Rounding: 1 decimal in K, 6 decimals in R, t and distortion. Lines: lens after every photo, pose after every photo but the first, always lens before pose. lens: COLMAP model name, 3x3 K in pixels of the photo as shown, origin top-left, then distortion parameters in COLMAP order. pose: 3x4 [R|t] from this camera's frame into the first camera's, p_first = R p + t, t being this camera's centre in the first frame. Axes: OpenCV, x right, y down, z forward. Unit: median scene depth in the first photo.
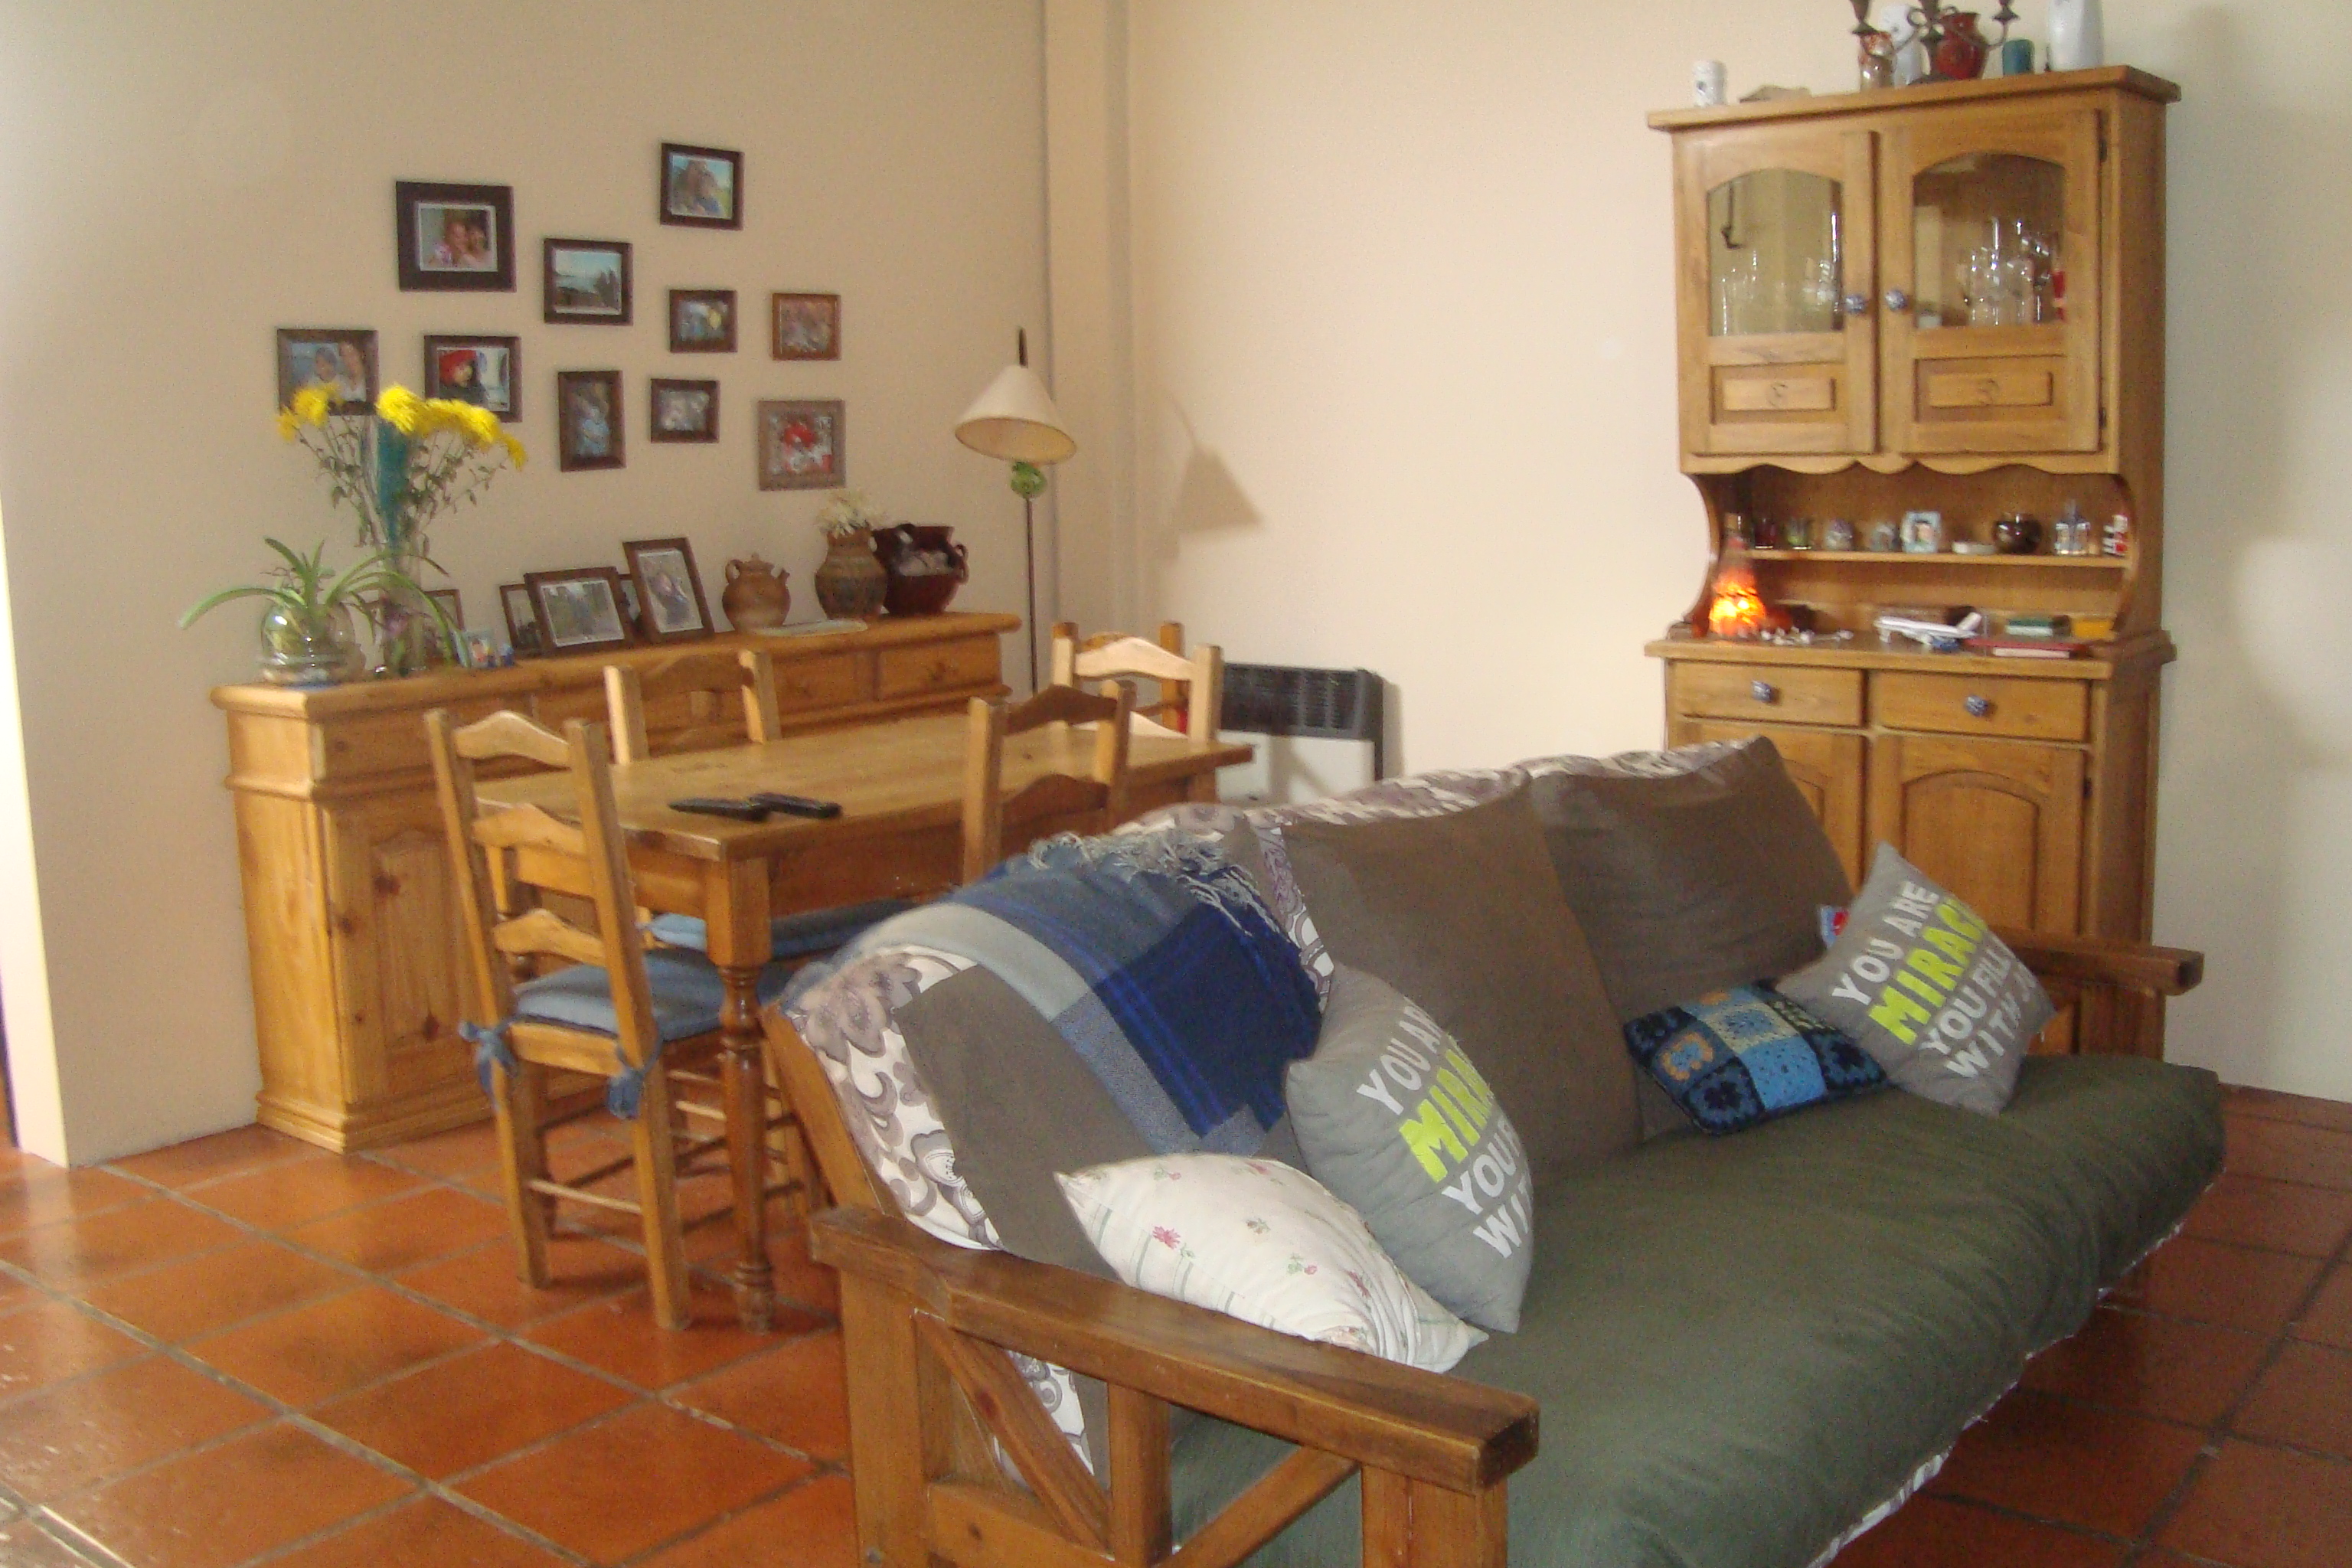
lens RADIAL K [[2292.8, 0, 1240.3], [0, 2292.8, 788.0], [0, 0, 1]] dist [-0.148720, -0.112704]
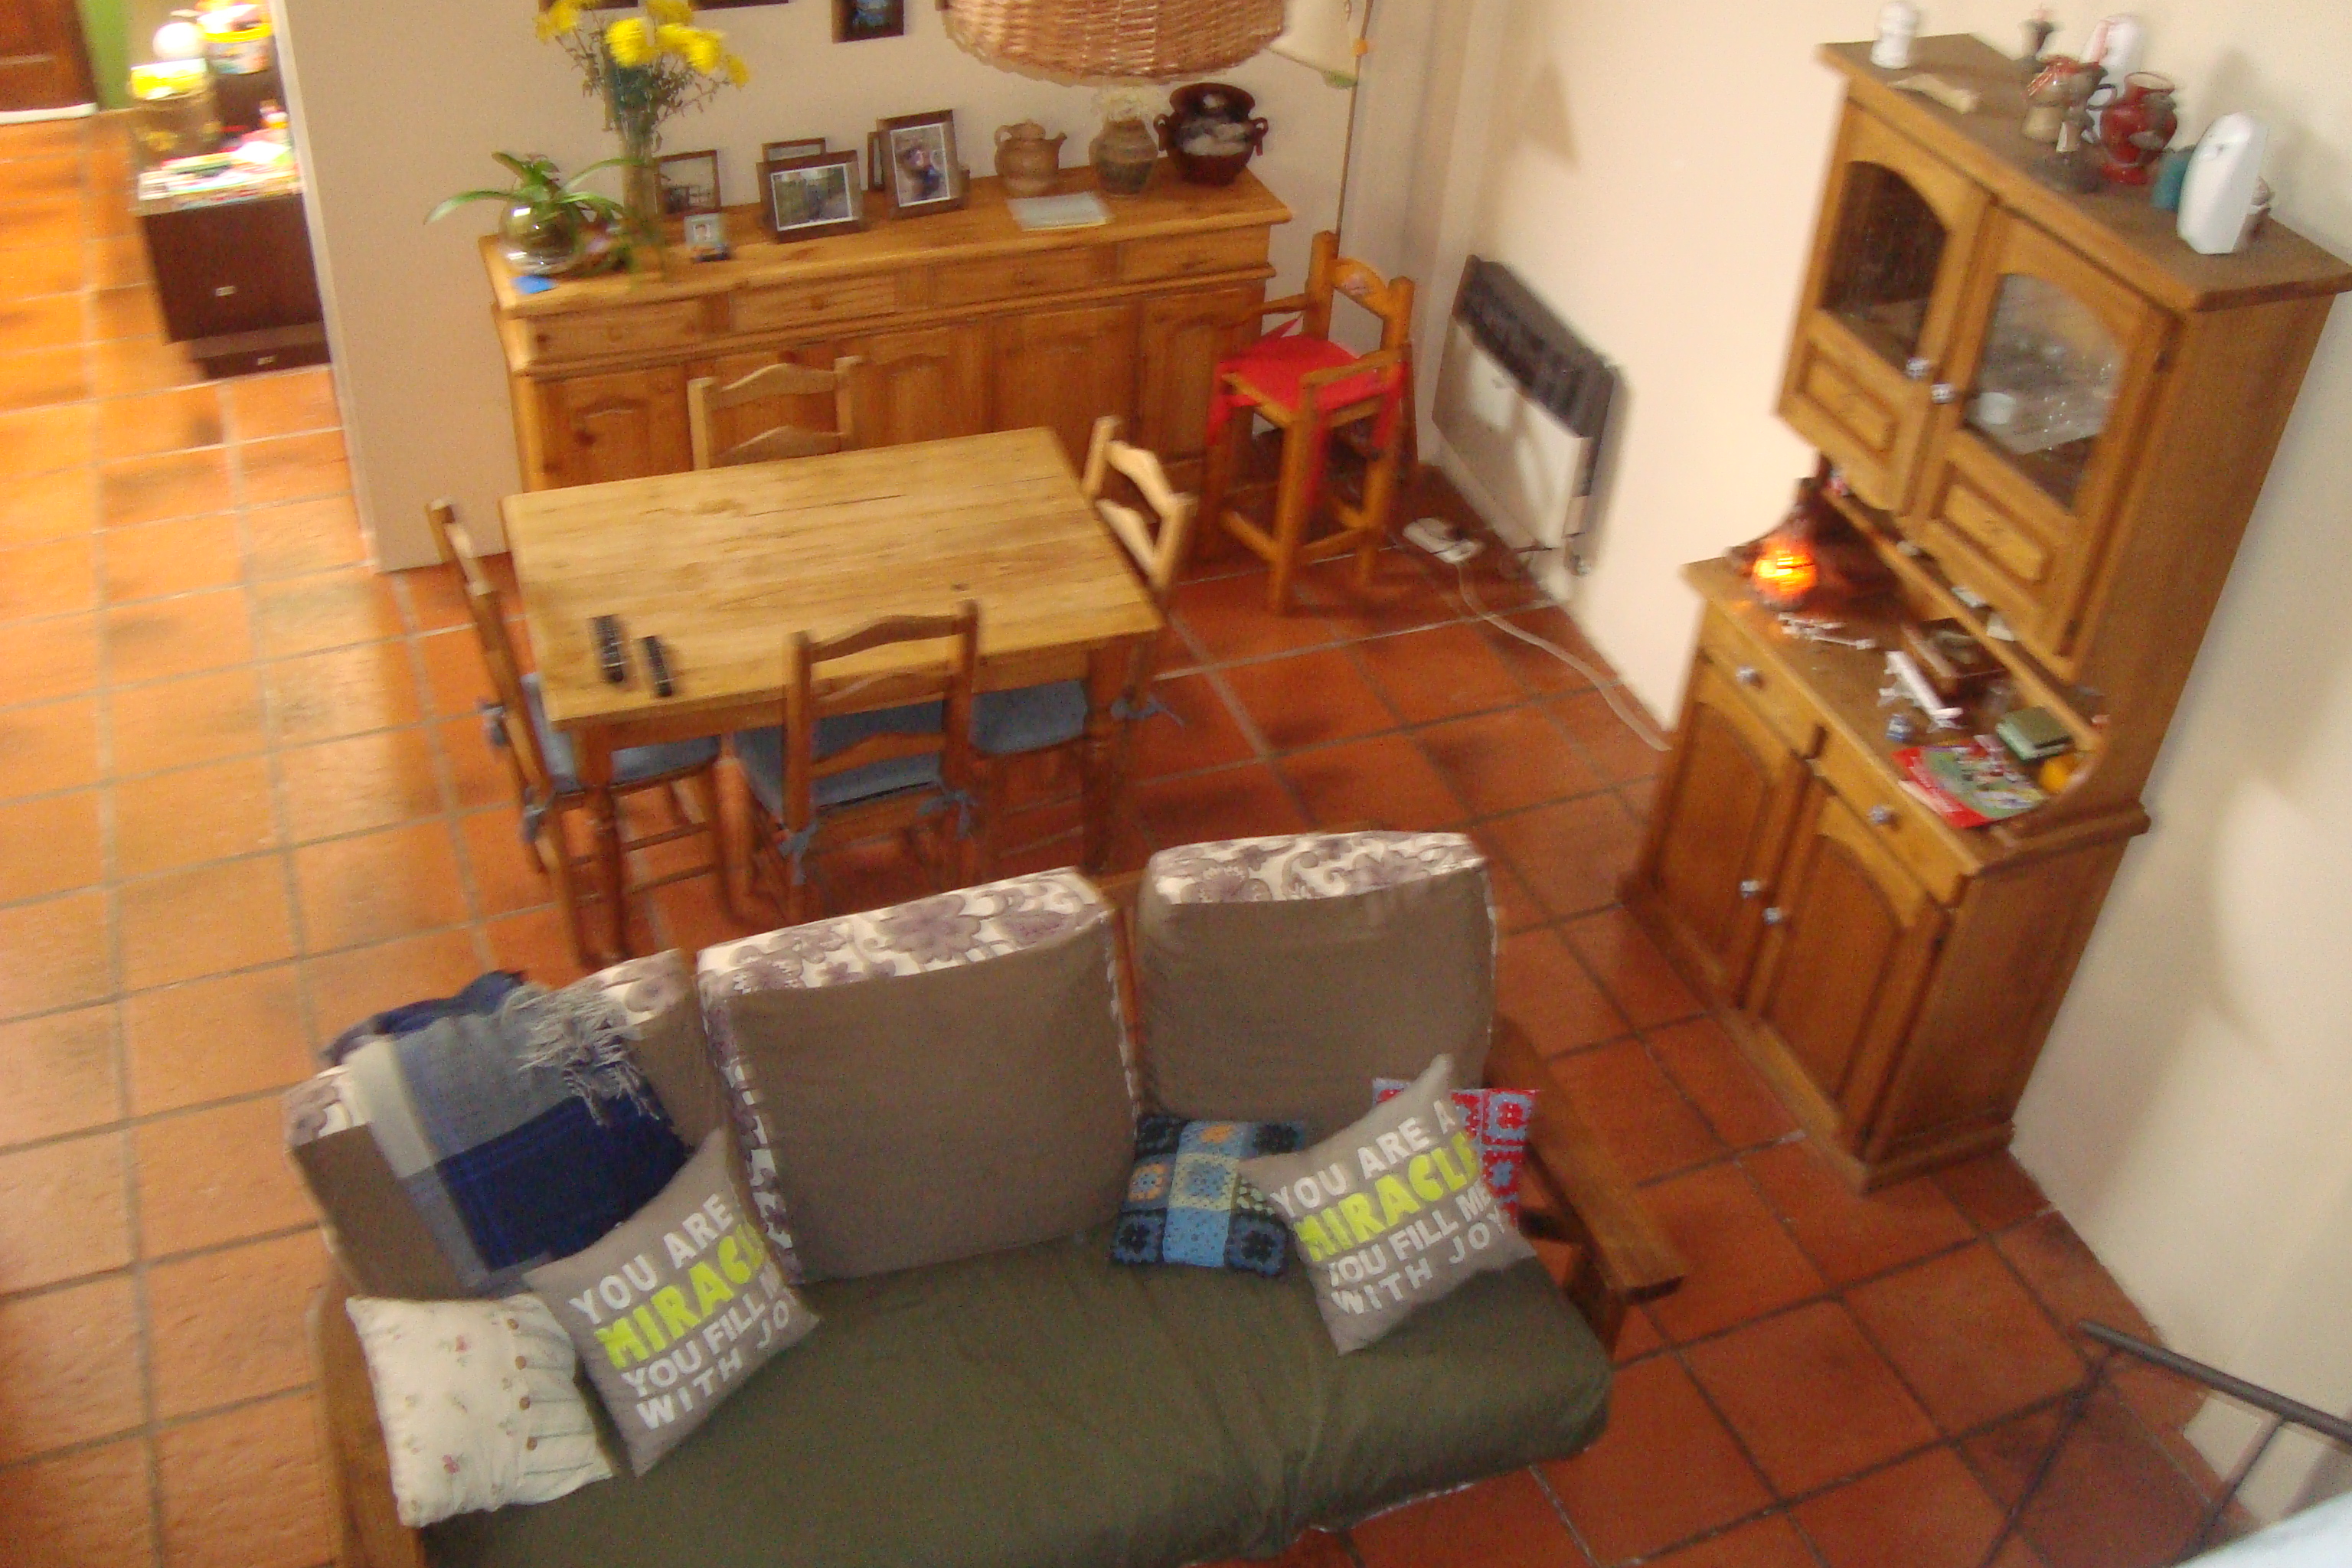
lens RADIAL K [[2292.8, 0, 1240.3], [0, 2292.8, 788.0], [0, 0, 1]] dist [-0.148720, -0.112704]
pose [[0.861160, 0.385912, -0.330871, 0.546608], [-0.162407, 0.825650, 0.540302, -0.697507], [0.481693, -0.411550, 0.773691, 0.177667]]
